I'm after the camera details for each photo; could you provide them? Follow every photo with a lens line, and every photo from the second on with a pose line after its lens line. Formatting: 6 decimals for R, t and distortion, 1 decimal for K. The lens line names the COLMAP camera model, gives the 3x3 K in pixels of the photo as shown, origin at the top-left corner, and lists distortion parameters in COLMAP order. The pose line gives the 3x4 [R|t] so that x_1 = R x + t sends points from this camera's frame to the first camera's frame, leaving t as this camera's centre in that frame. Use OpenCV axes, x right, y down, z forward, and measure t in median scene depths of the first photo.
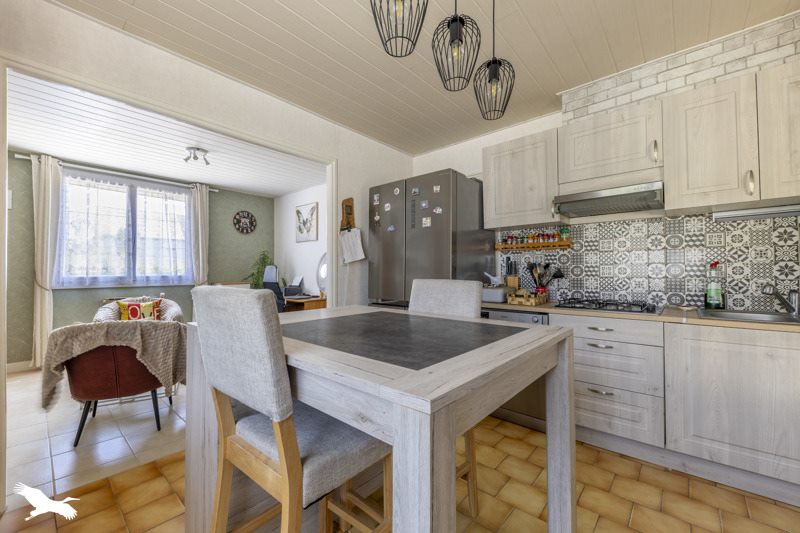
lens RADIAL K [[325.7, 0, 398.7], [0, 325.7, 267.3], [0, 0, 1]] dist [0.003044, 0.000223]
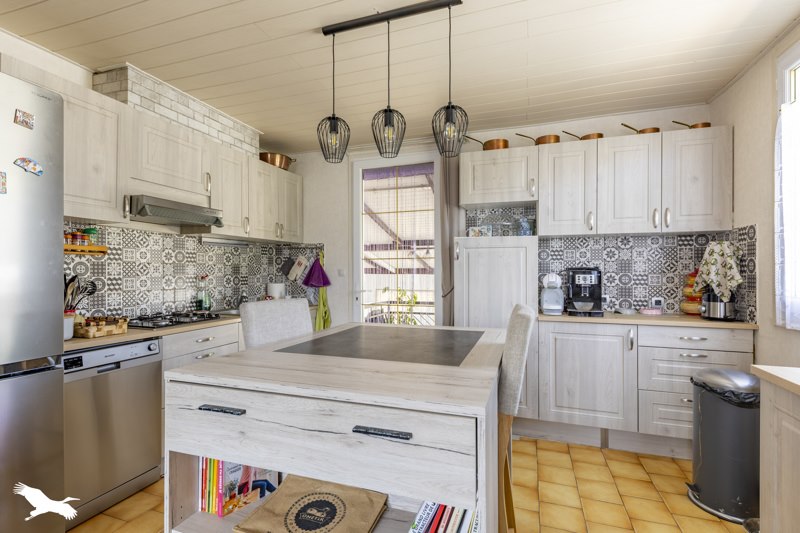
lens RADIAL K [[377.1, 0, 400.5], [0, 377.1, 267.1], [0, 0, 1]] dist [0.001616, 0.000031]
pose [[-0.378813, 0.016180, 0.925332, -0.433806], [-0.012588, 0.999665, -0.022633, -0.014818], [-0.925388, -0.020222, -0.378482, 0.509896]]
